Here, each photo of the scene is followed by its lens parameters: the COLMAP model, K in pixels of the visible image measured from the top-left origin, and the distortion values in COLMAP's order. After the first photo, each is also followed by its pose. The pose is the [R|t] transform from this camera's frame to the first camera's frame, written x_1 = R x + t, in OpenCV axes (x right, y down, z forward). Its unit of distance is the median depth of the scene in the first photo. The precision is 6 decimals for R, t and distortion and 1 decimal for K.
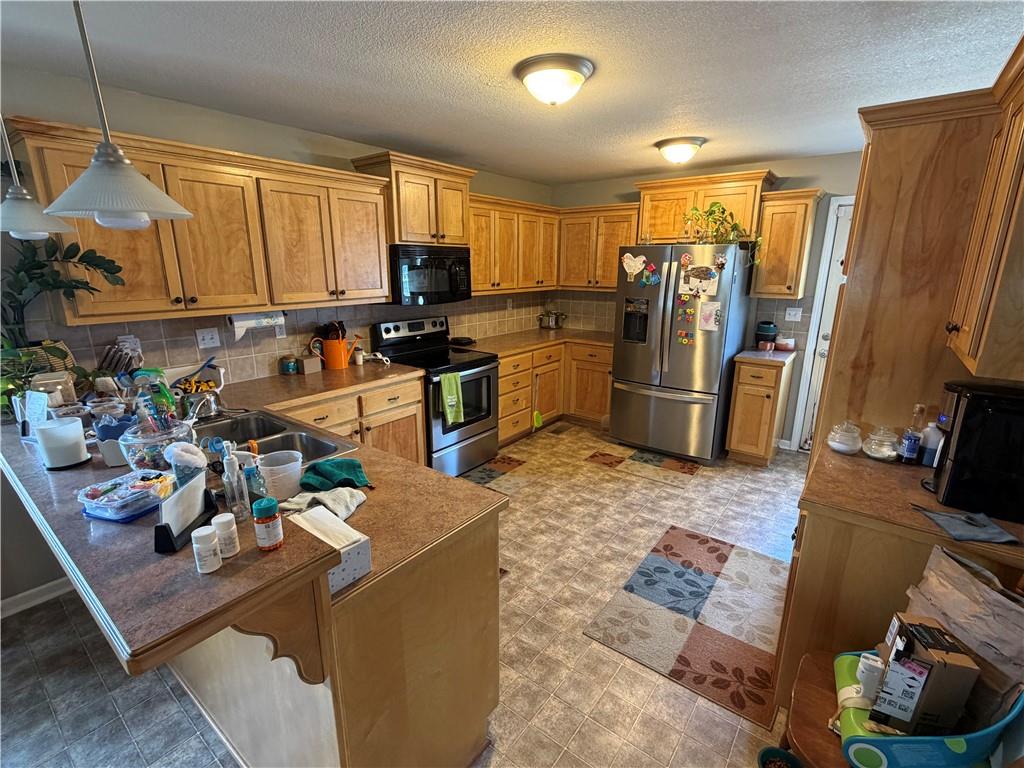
lens RADIAL K [[478.6, 0, 508.5], [0, 478.6, 386.2], [0, 0, 1]] dist [0.001726, -0.000399]
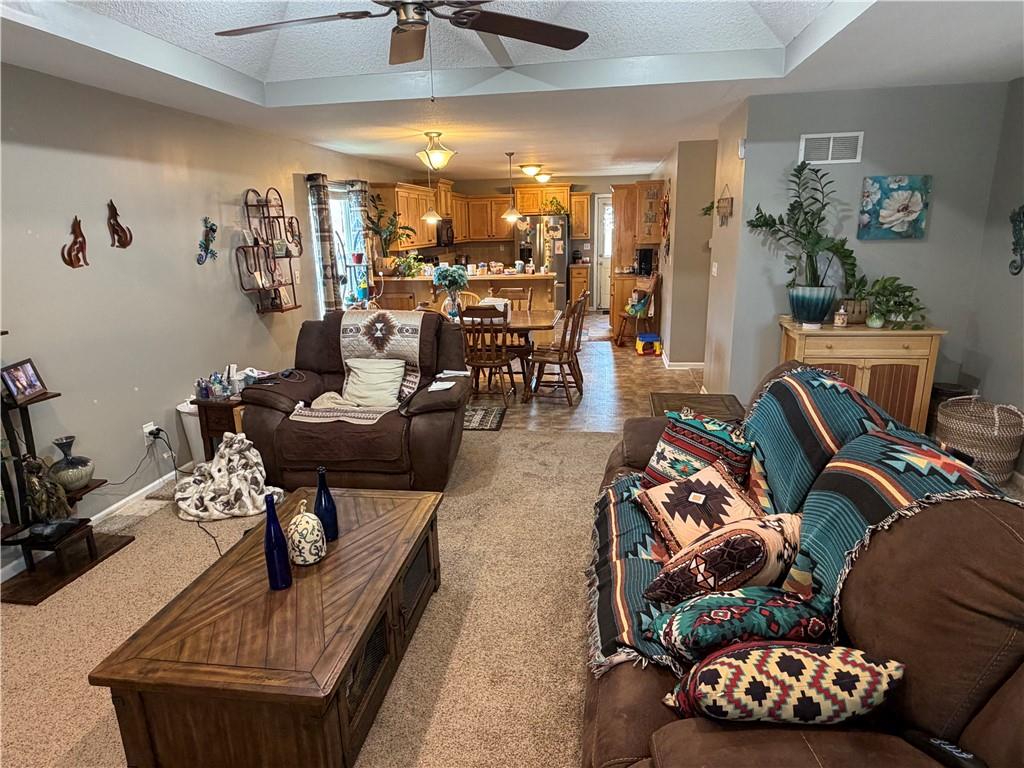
lens RADIAL K [[612.0, 0, 511.1], [0, 612.0, 384.0], [0, 0, 1]] dist [-0.000314, 0.001241]
pose [[0.875871, -0.143906, 0.460588, -1.177896], [0.144941, 0.988878, 0.033341, 0.354948], [-0.460264, 0.037556, 0.886987, -1.406592]]
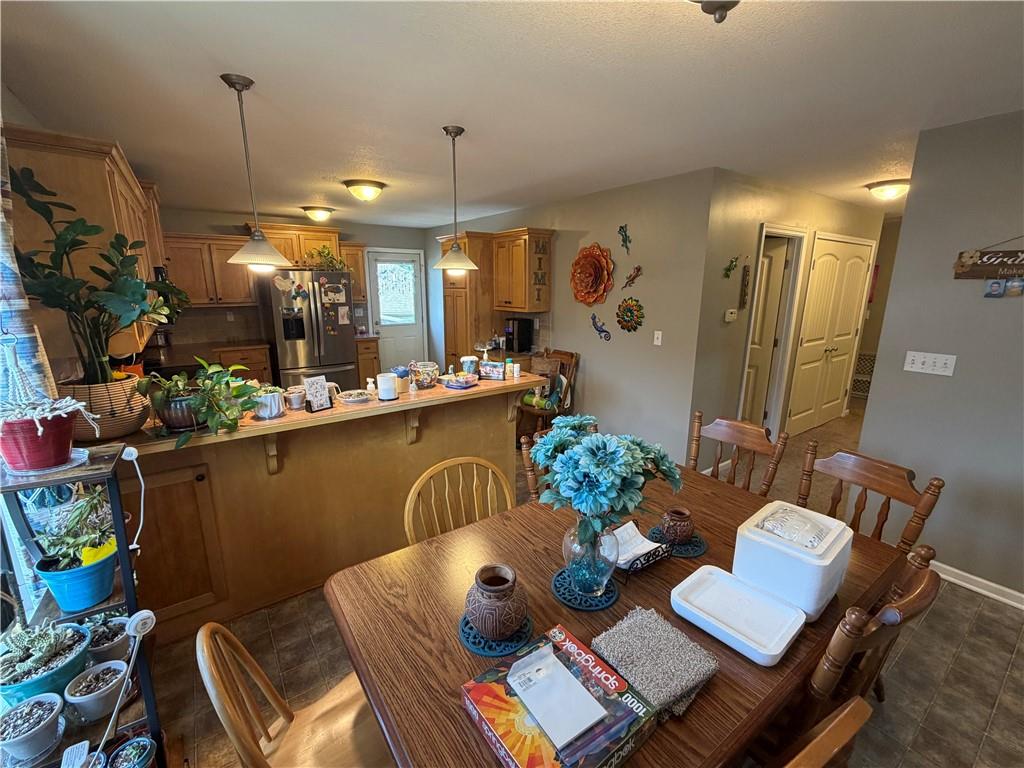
lens RADIAL K [[439.7, 0, 510.4], [0, 439.7, 384.4], [0, 0, 1]] dist [0.001028, 0.000597]
pose [[0.290370, -0.220395, 0.931188, -0.849459], [0.237736, 0.959221, 0.152896, -0.013088], [-0.926912, 0.176981, 0.330925, 0.012451]]
